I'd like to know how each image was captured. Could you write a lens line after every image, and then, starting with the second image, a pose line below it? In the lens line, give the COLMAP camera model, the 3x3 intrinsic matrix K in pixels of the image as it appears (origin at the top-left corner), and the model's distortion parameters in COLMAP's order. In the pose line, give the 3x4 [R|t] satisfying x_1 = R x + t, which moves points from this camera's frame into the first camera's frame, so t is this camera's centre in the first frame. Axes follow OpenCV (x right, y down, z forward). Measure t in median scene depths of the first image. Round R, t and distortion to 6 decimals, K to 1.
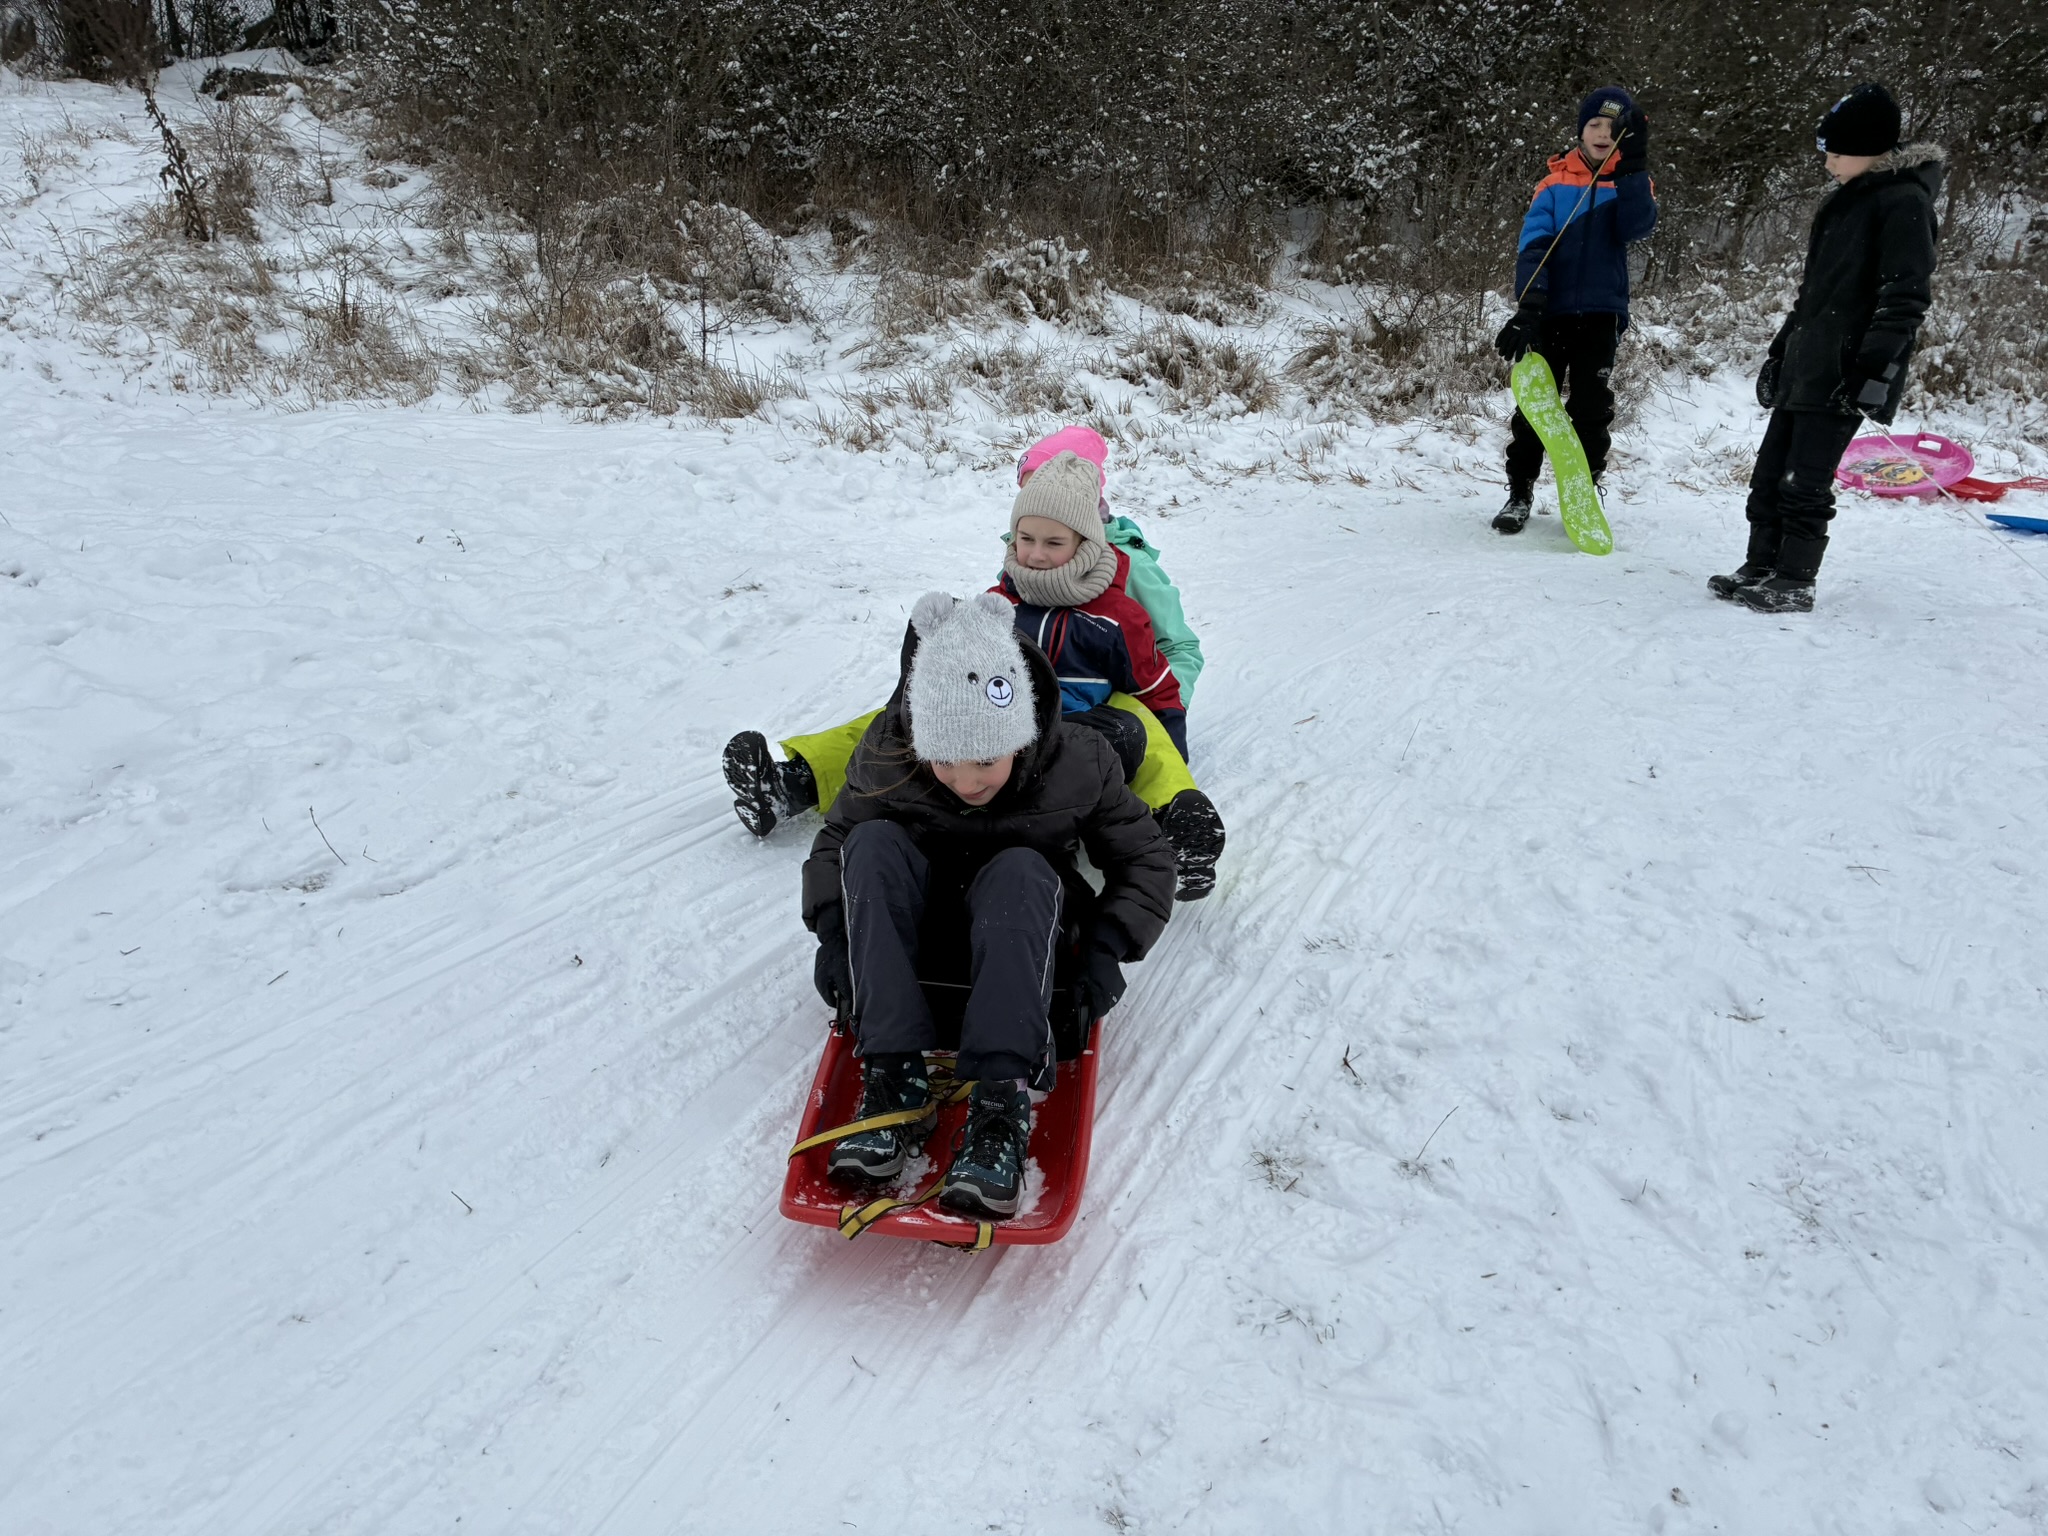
lens RADIAL K [[1551.8, 0, 1023.4], [0, 1551.8, 781.7], [0, 0, 1]] dist [0.018132, -0.004369]
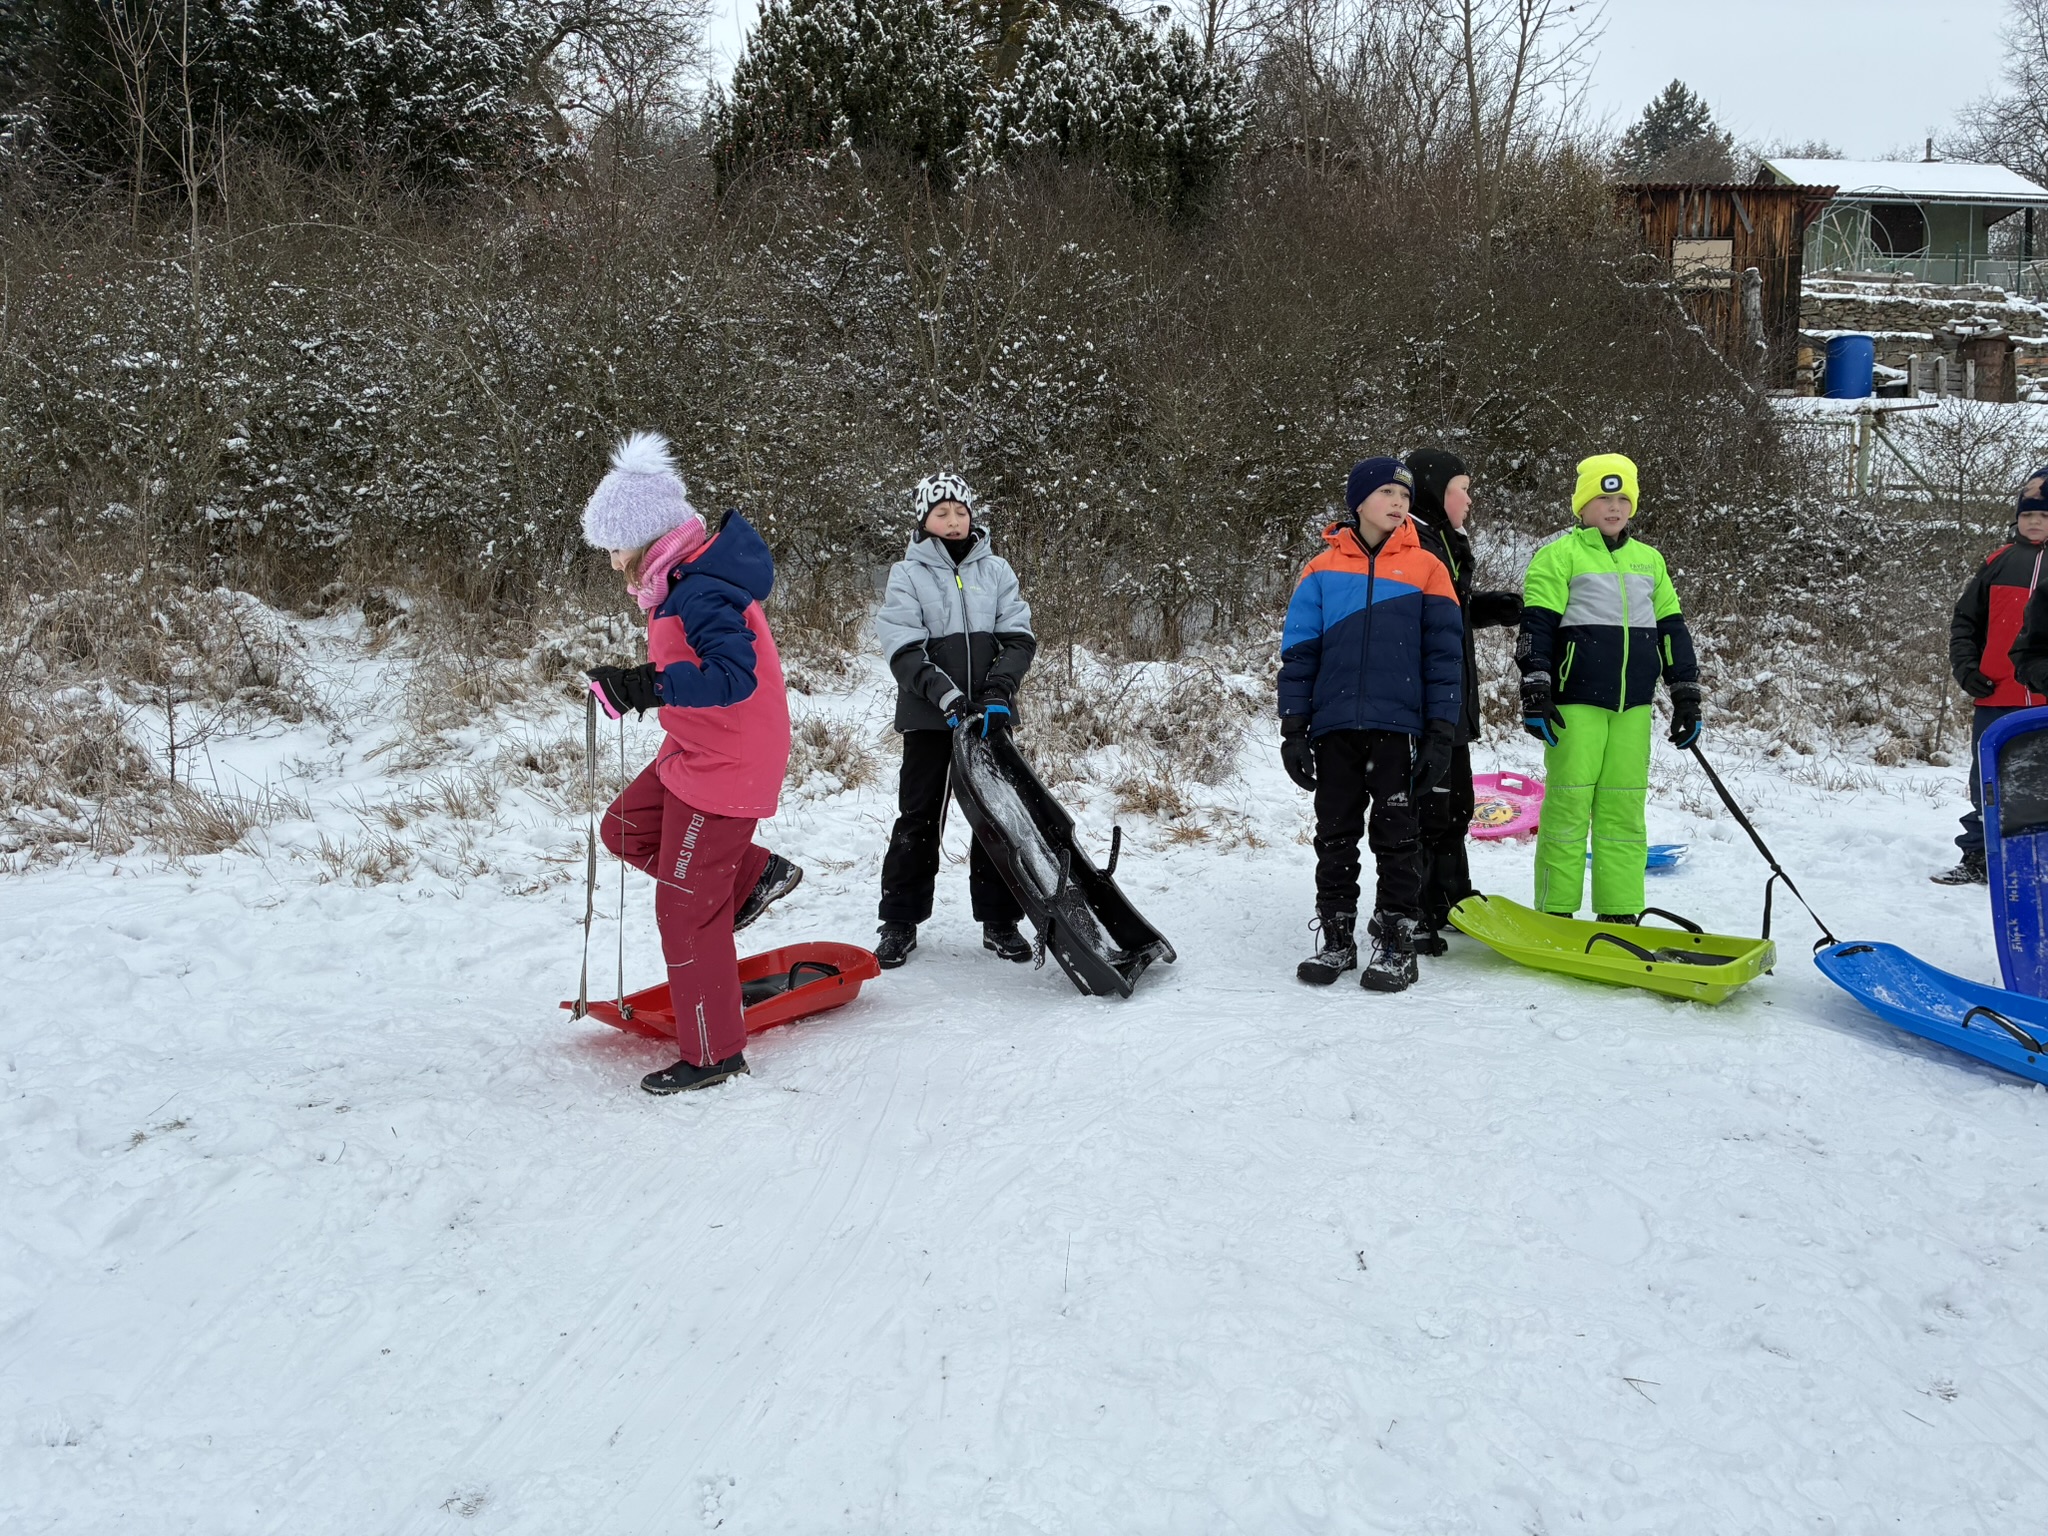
lens RADIAL K [[1542.0, 0, 1051.4], [0, 1542.0, 749.9], [0, 0, 1]] dist [0.056861, -0.067096]
pose [[0.962929, -0.064446, 0.261942, 0.022851], [0.121037, 0.971028, -0.206044, -0.053198], [-0.241074, 0.230110, 0.942832, 0.093142]]
